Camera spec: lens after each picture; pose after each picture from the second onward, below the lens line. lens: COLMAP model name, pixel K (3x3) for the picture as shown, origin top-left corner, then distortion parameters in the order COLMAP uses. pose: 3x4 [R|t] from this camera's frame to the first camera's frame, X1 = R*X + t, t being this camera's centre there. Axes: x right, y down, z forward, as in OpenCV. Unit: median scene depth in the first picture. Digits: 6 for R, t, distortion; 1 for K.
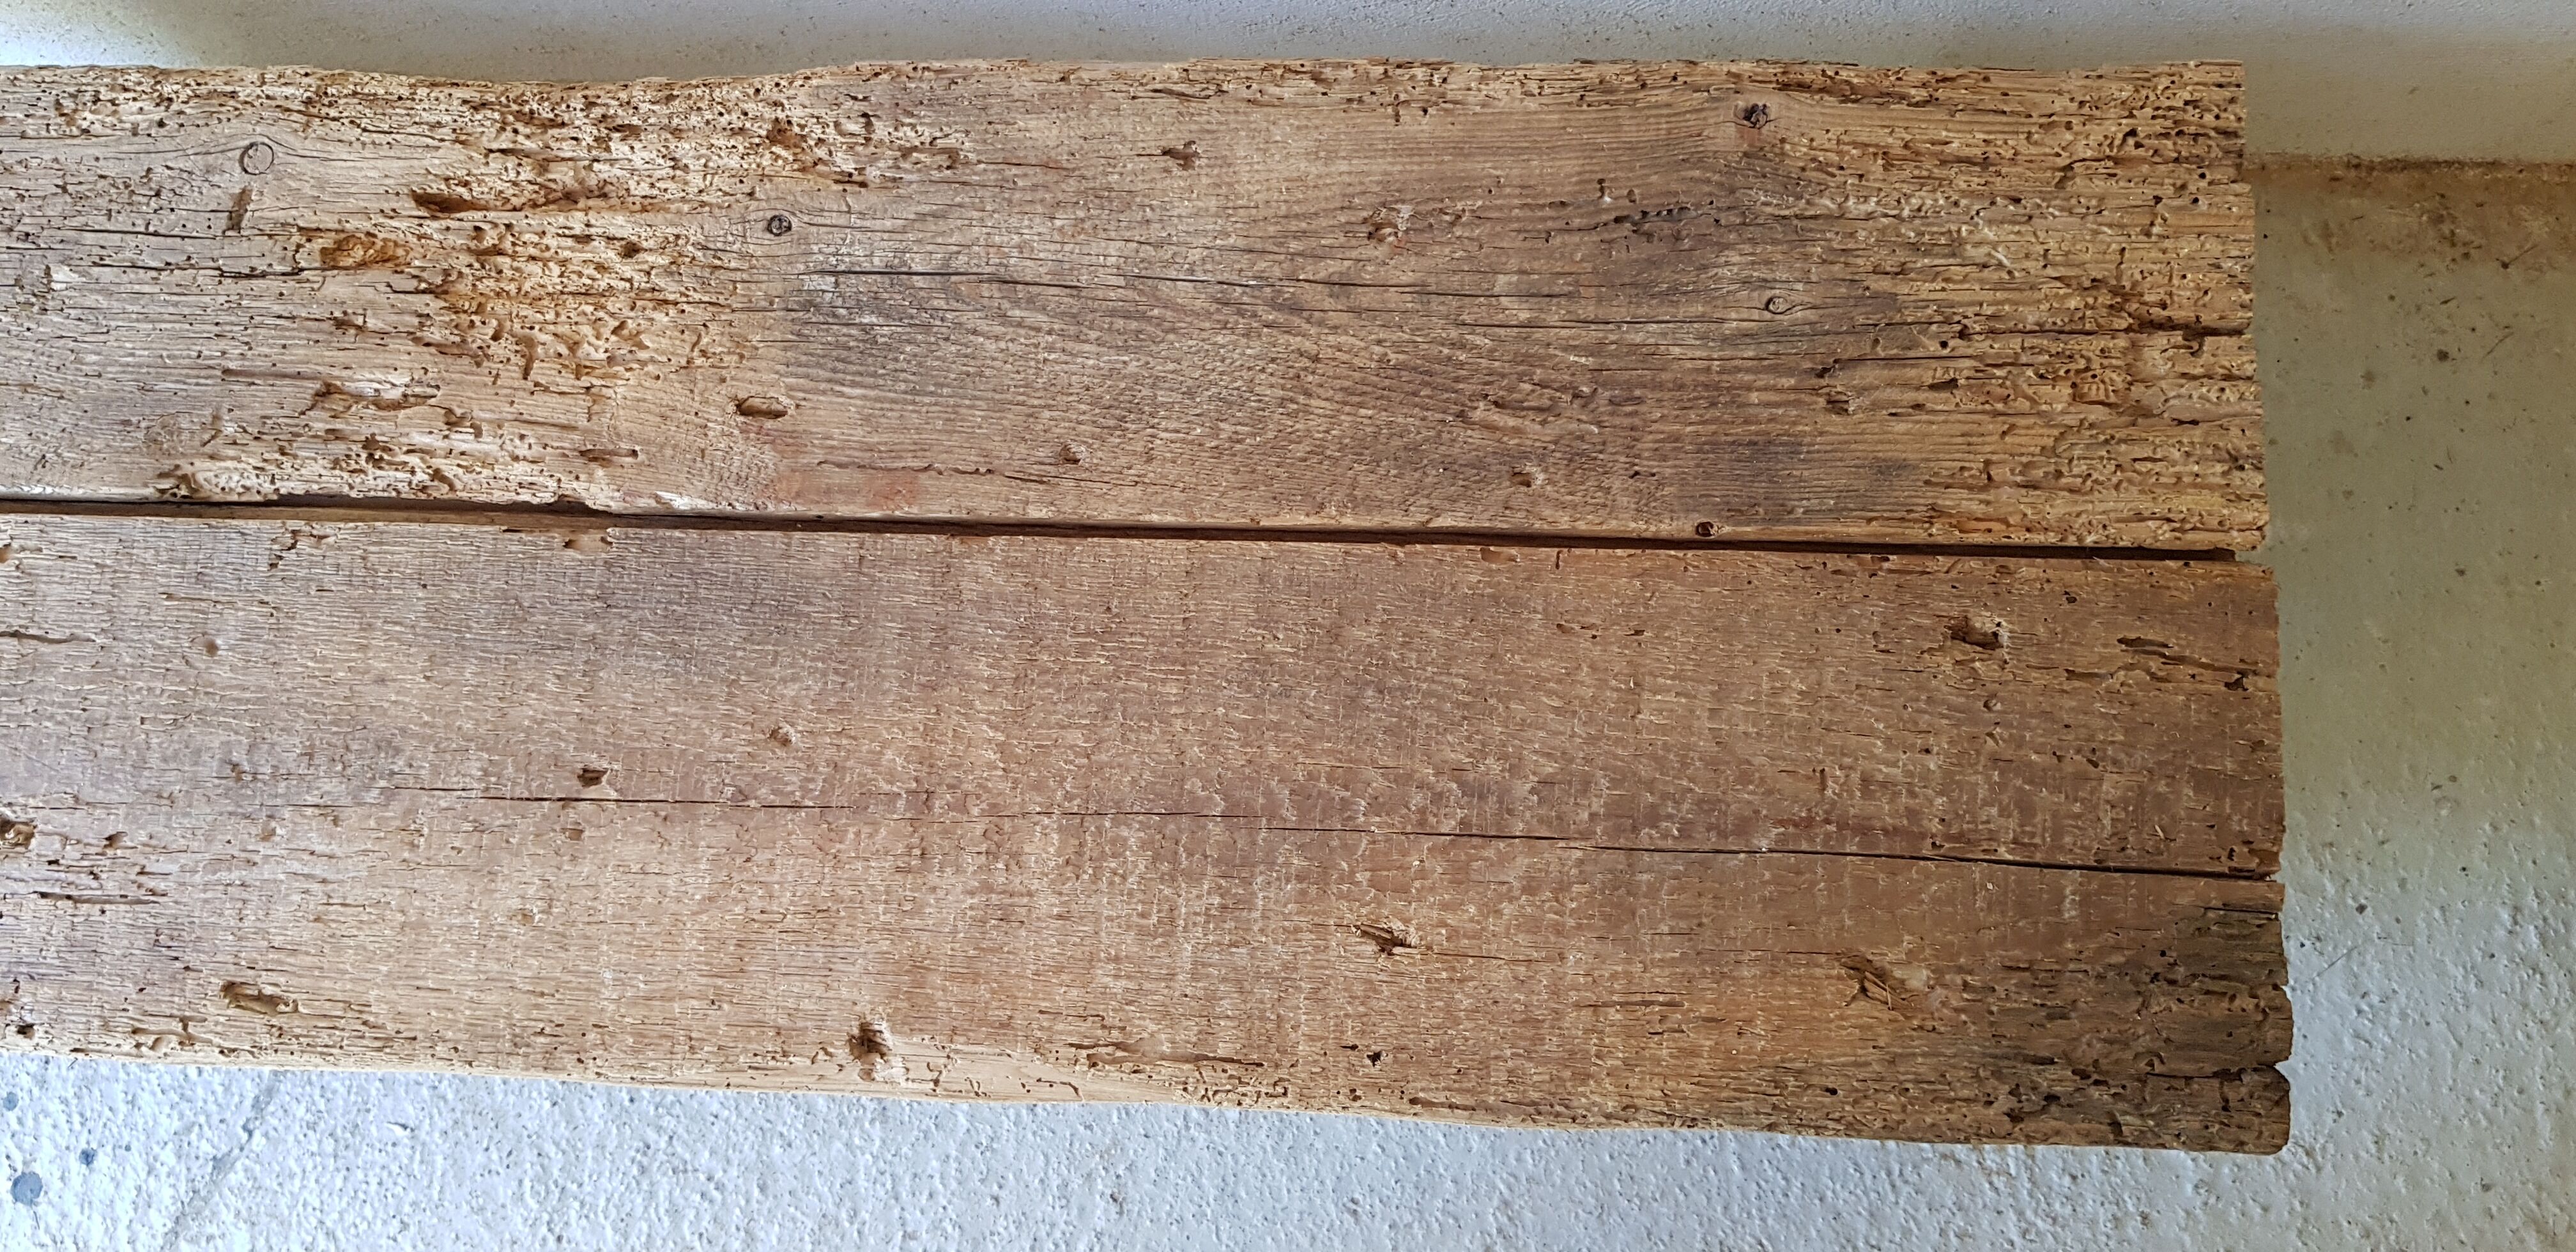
lens RADIAL K [[2201.6, 0, 1288.3], [0, 2201.6, 337.7], [0, 0, 1]] dist [-0.003783, -0.017711]
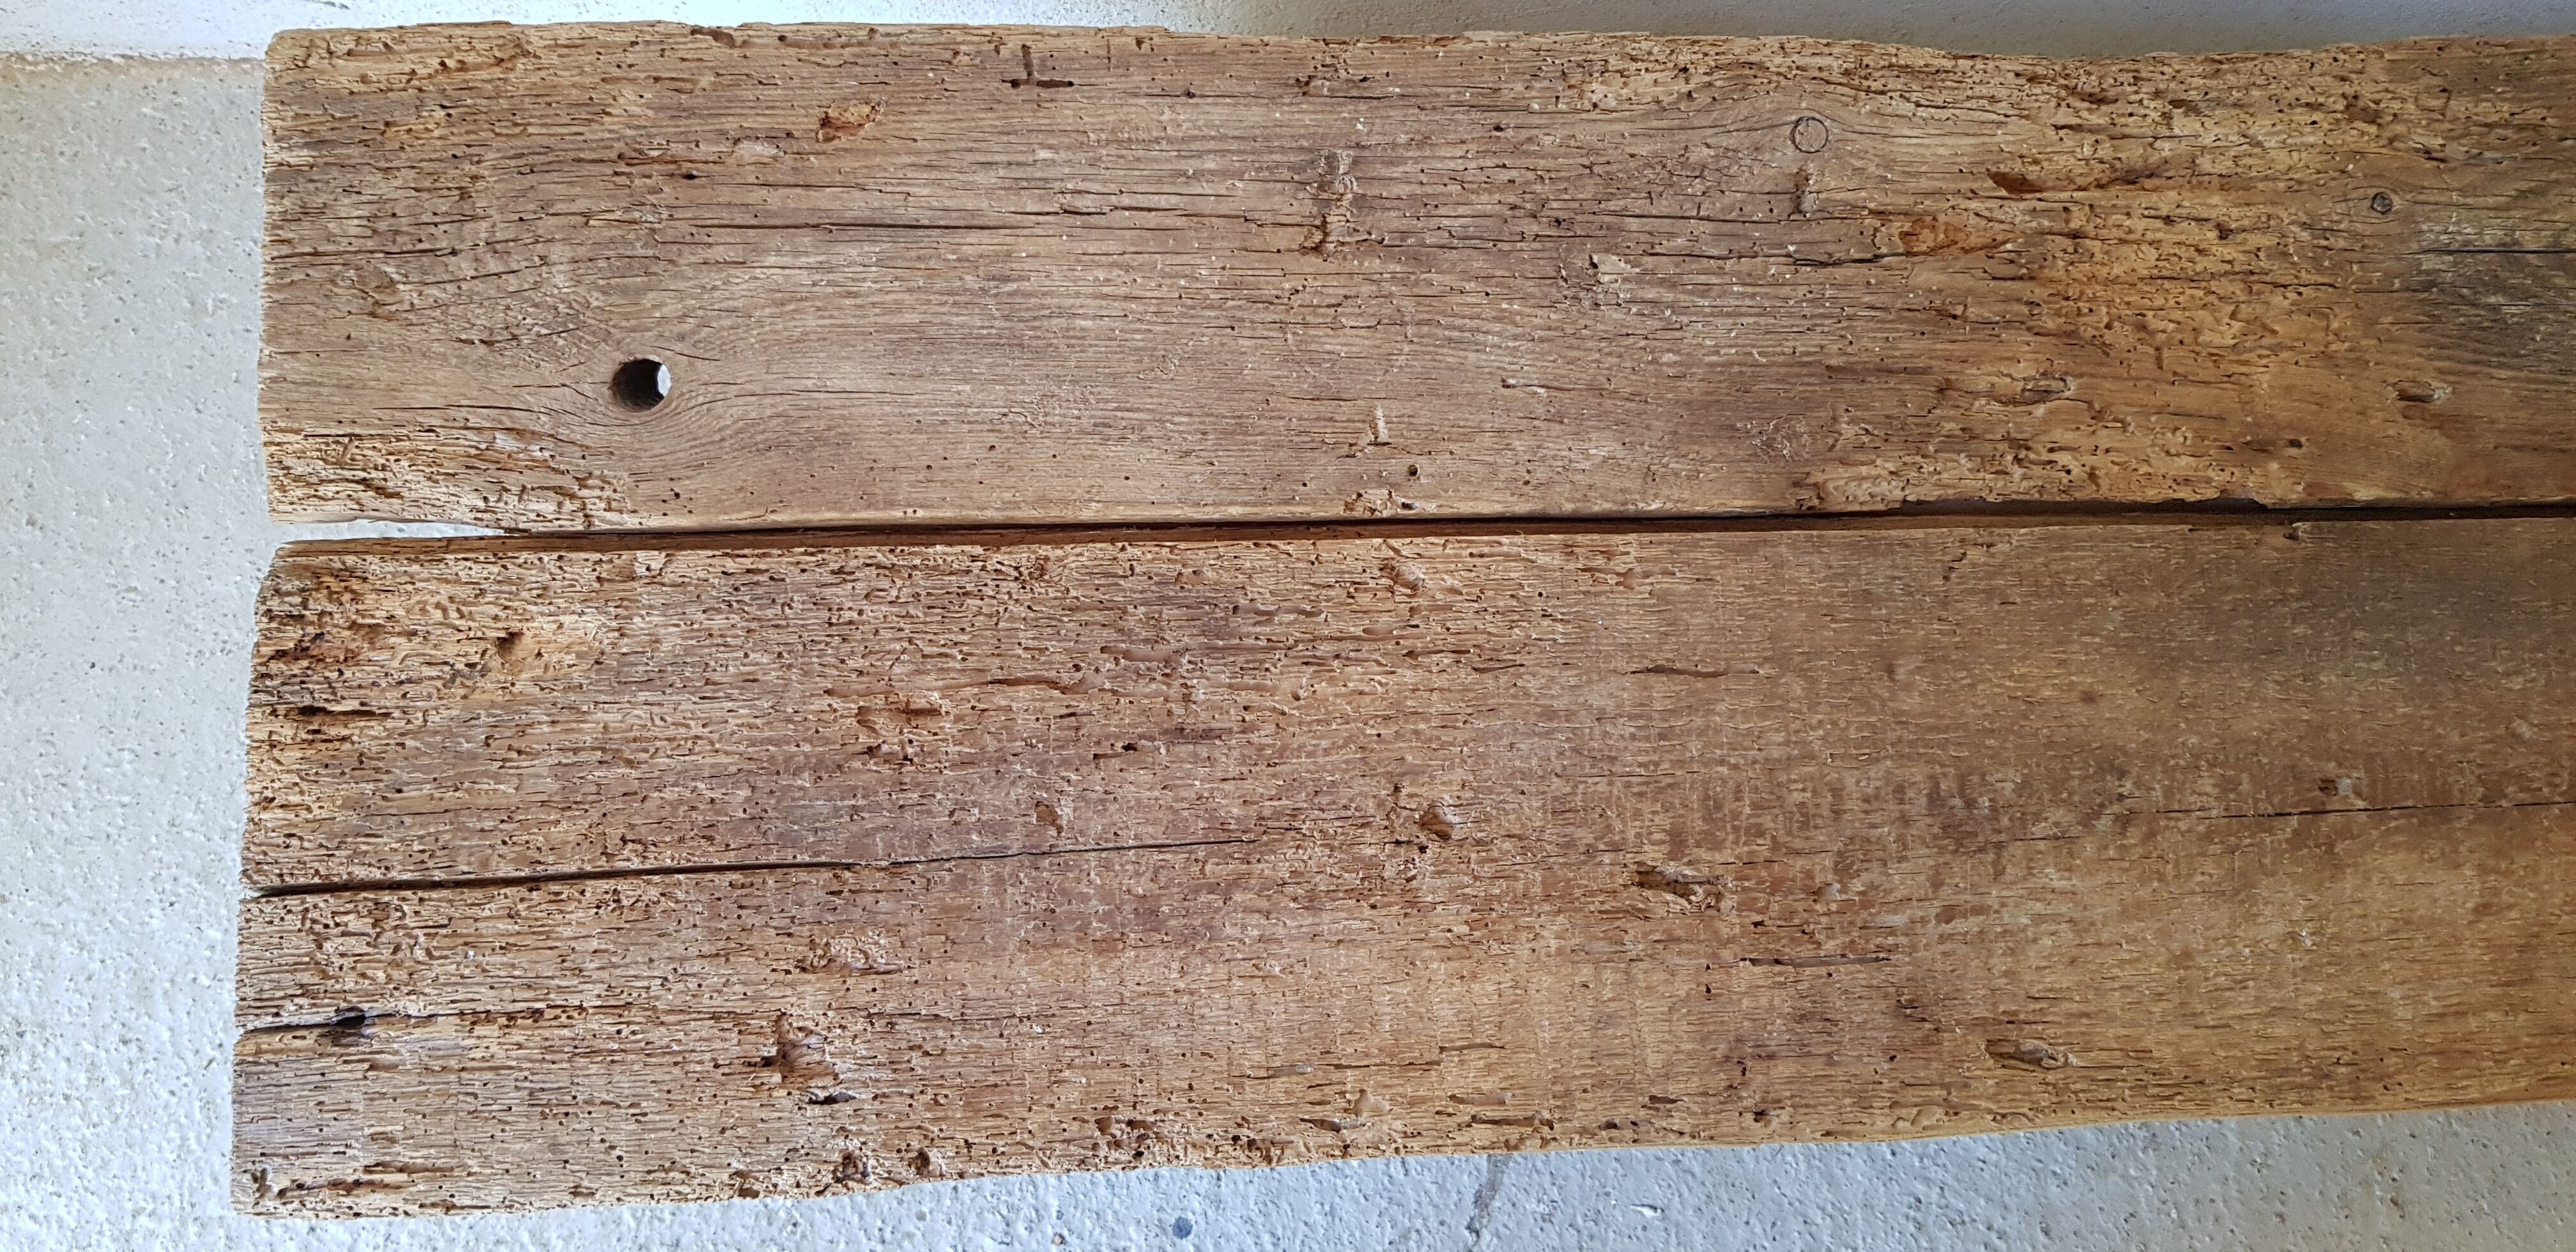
lens RADIAL K [[2201.6, 0, 1288.3], [0, 2201.6, 337.7], [0, 0, 1]] dist [-0.003783, -0.017711]
pose [[0.978465, -0.017733, 0.205649, -0.891229], [0.021787, 0.999610, -0.017462, 0.013756], [-0.205259, 0.021567, 0.978470, 0.159610]]
